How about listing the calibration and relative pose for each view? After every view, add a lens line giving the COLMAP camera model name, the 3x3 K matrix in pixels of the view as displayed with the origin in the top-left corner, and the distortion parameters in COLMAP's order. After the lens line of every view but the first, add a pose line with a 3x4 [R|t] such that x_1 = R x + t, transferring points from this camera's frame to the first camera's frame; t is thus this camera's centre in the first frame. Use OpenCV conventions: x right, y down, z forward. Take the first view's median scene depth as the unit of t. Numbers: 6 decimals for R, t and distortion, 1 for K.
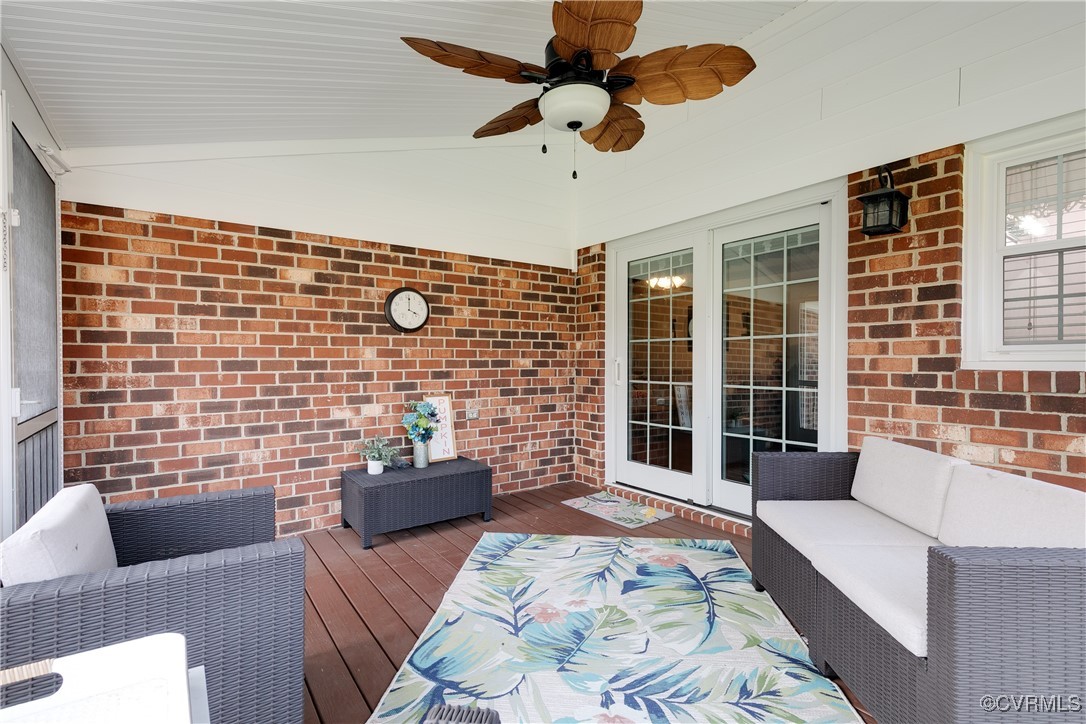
lens RADIAL K [[491.8, 0, 543.3], [0, 491.8, 364.9], [0, 0, 1]] dist [0.011115, 0.000508]
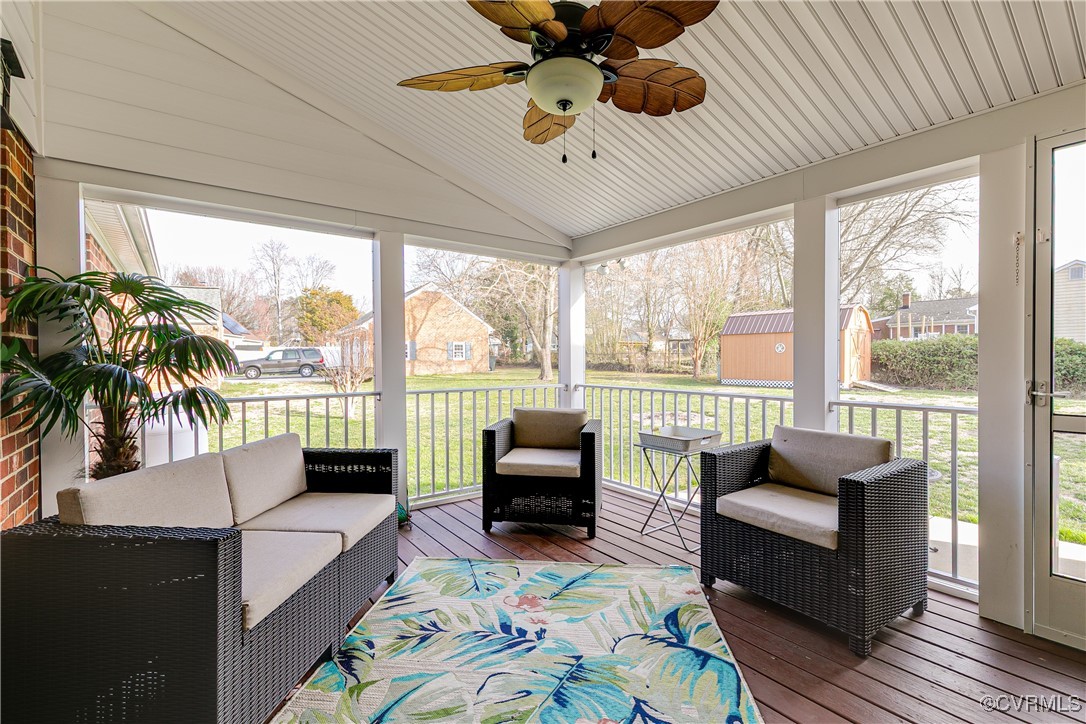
lens RADIAL K [[491.8, 0, 544.6], [0, 491.8, 362.7], [0, 0, 1]] dist [0.011115, 0.000508]
pose [[-0.999976, 0.003553, -0.005887, 0.114987], [0.003488, 0.999933, 0.011033, -0.018934], [0.005926, 0.011012, -0.999922, 2.074519]]
